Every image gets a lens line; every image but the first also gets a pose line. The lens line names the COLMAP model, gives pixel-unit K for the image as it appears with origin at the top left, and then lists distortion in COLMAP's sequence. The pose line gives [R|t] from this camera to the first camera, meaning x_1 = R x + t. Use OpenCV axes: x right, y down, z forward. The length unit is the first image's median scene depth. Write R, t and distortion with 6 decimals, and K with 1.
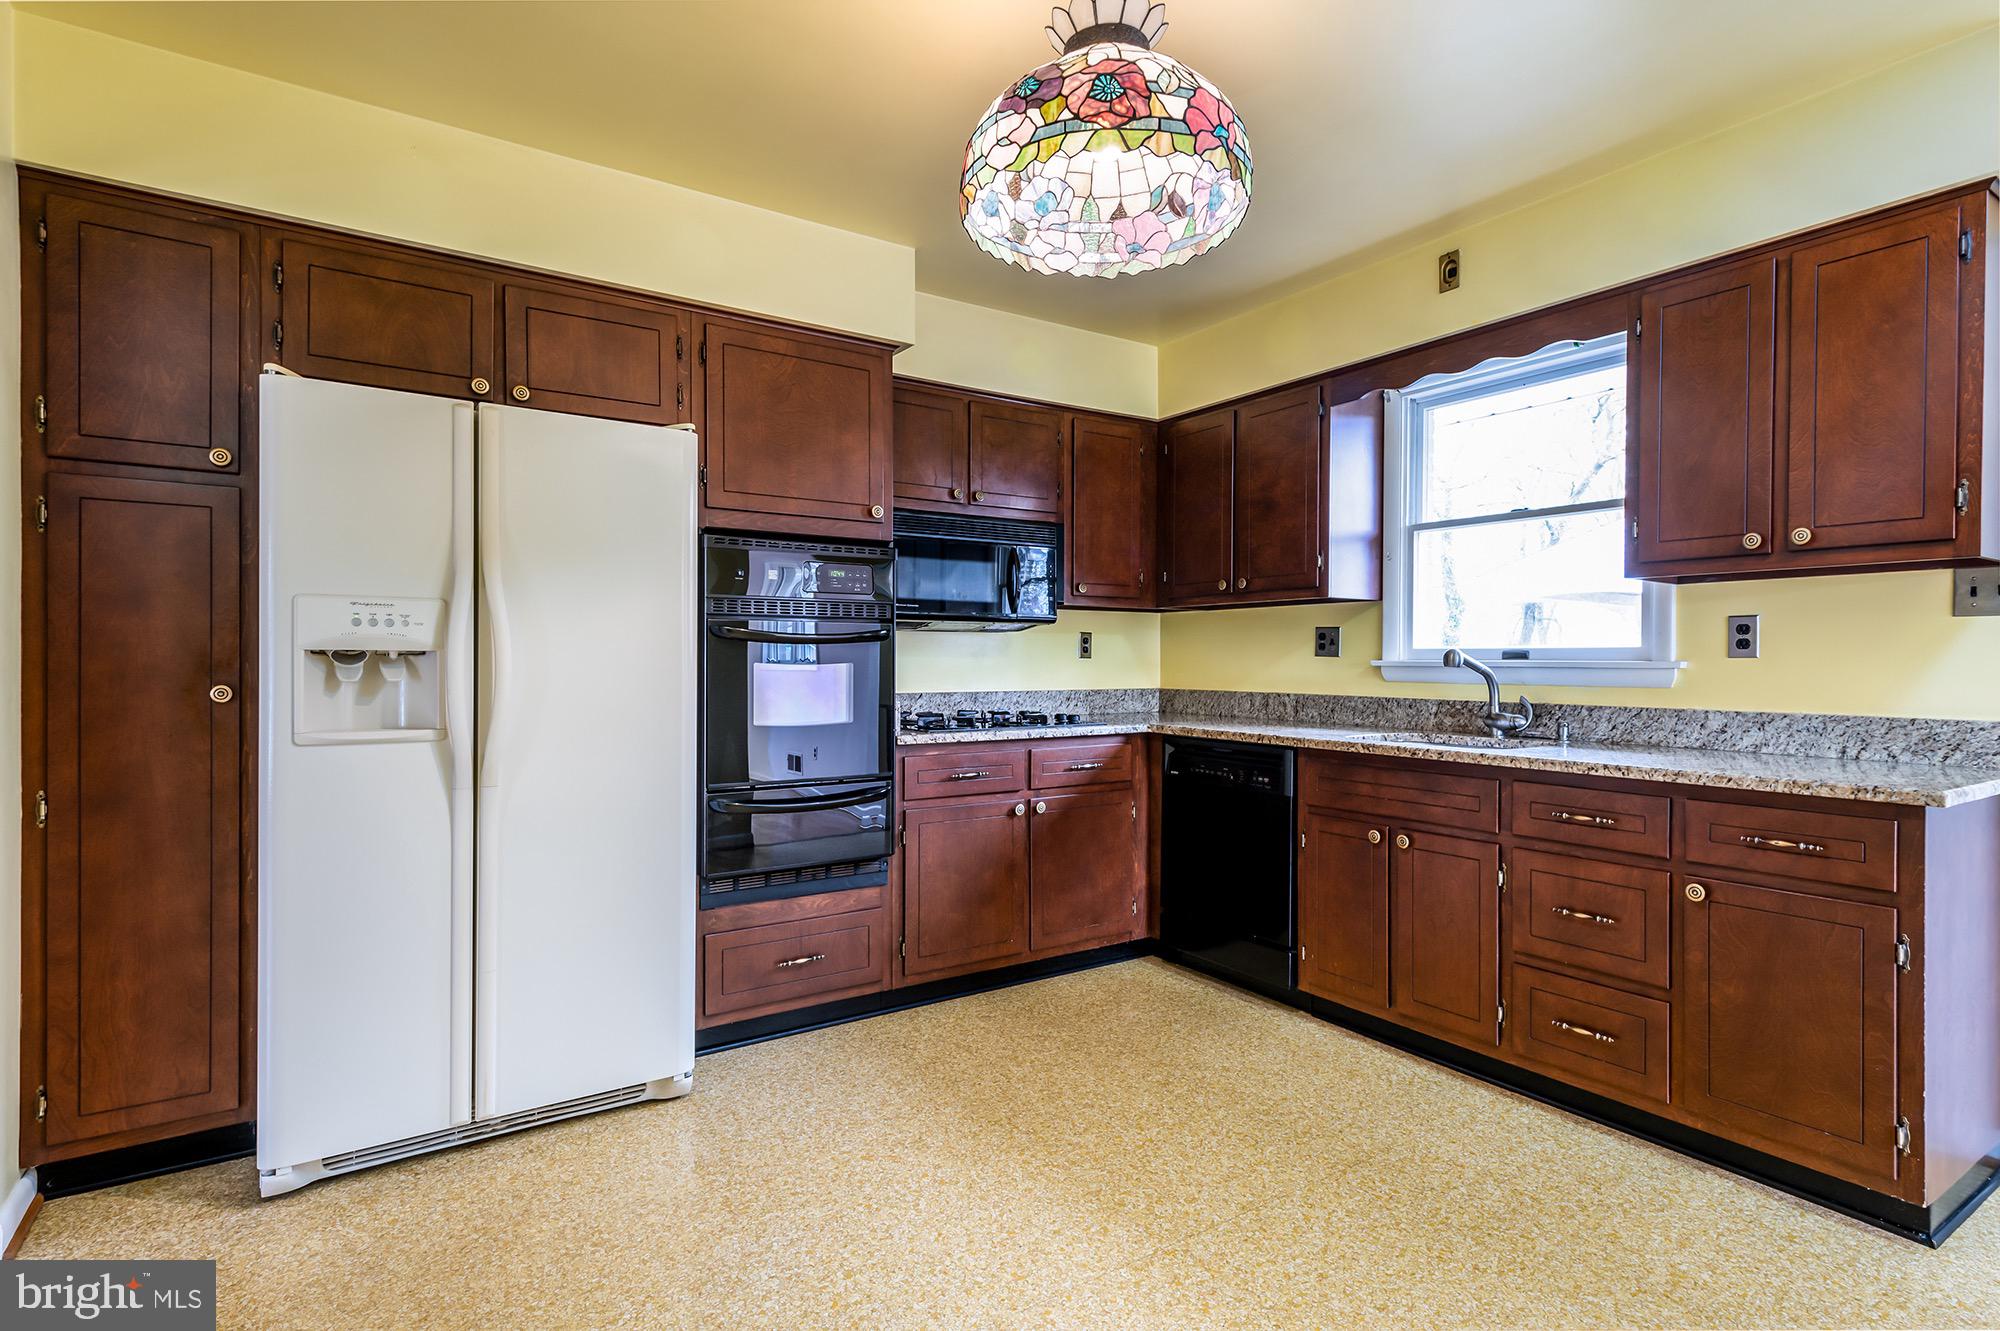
lens RADIAL K [[993.0, 0, 996.1], [0, 993.0, 664.4], [0, 0, 1]] dist [0.012862, -0.000738]
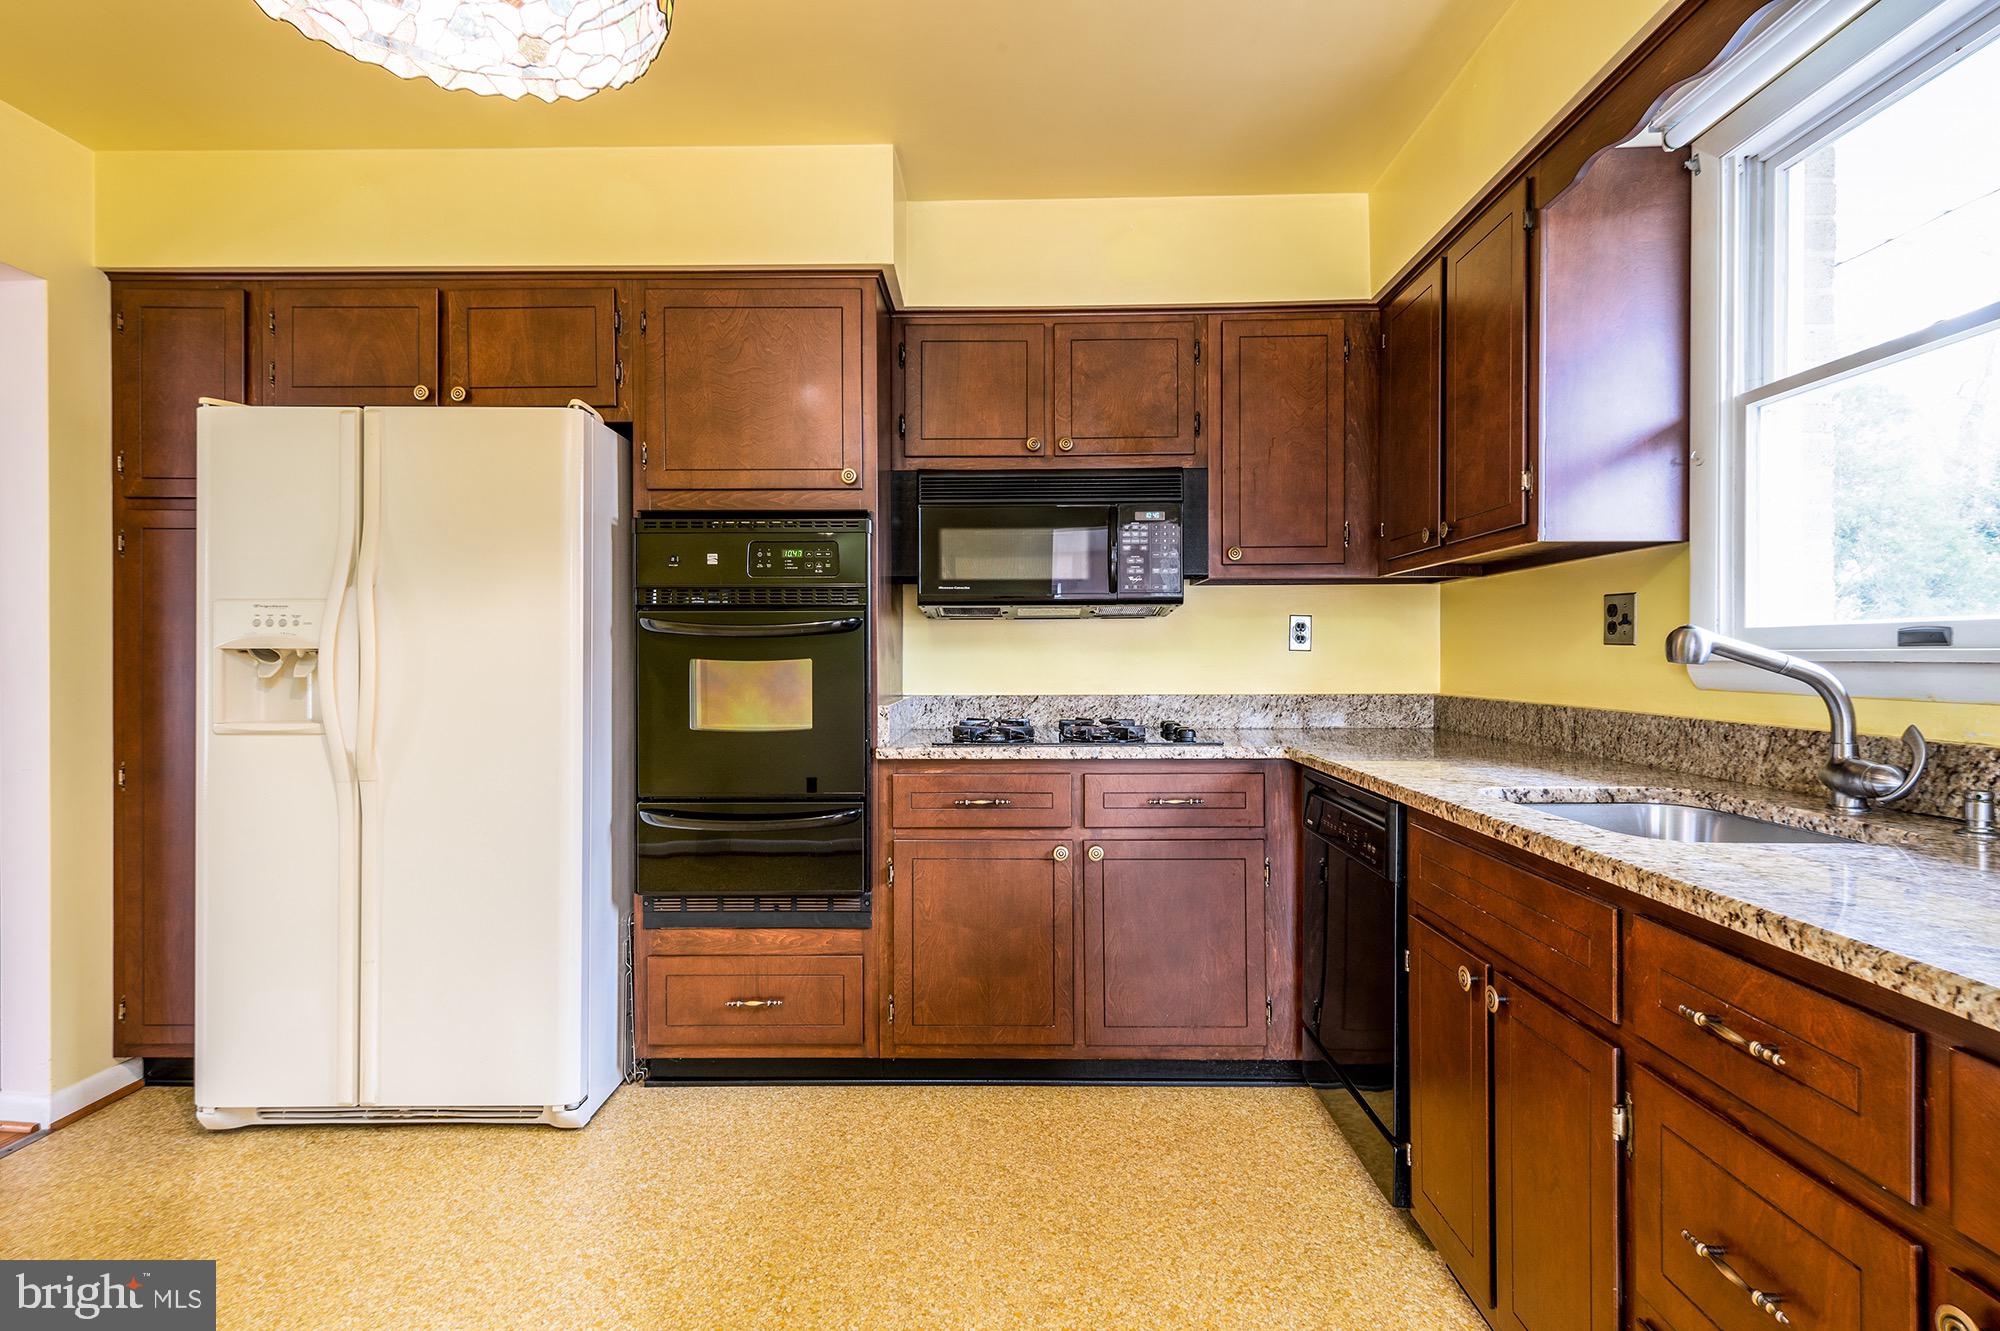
lens RADIAL K [[996.4, 0, 998.6], [0, 996.4, 659.1], [0, 0, 1]] dist [0.013483, -0.000308]
pose [[0.823178, -0.003402, -0.567774, 0.442116], [0.002563, 0.999994, -0.002276, 0.001071], [0.567778, 0.000419, 0.823182, 0.378622]]
